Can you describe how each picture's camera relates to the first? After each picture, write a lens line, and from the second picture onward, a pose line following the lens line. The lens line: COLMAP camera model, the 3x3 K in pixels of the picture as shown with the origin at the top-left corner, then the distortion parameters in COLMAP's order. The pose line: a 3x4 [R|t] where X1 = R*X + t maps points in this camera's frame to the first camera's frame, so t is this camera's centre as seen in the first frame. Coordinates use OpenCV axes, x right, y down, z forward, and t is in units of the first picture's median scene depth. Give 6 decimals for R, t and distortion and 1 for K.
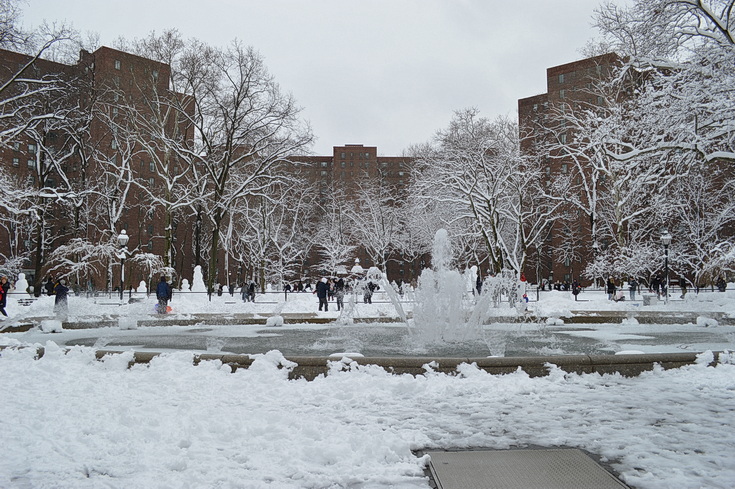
lens RADIAL K [[549.3, 0, 367.5], [0, 549.3, 244.5], [0, 0, 1]] dist [-0.053355, 0.000418]
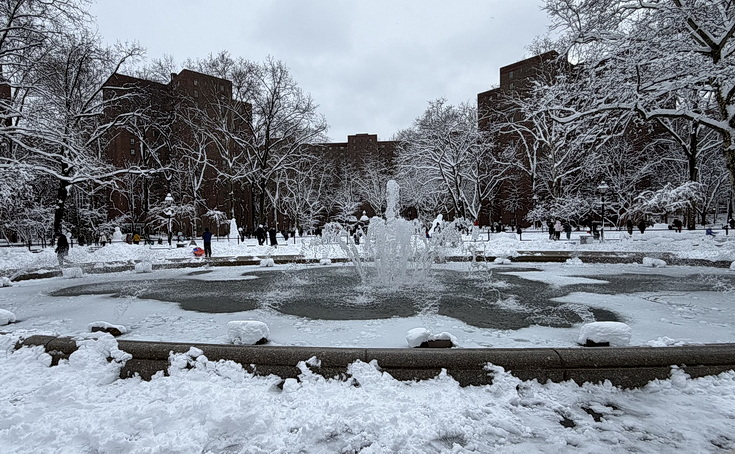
lens RADIAL K [[297.3, 0, 367.5], [0, 297.3, 227.0], [0, 0, 1]] dist [0.009158, -0.000078]
pose [[0.994942, -0.017989, -0.098829, 0.079203], [0.025560, 0.996789, 0.075883, 0.009092], [0.097147, -0.078025, 0.992207, 0.228233]]
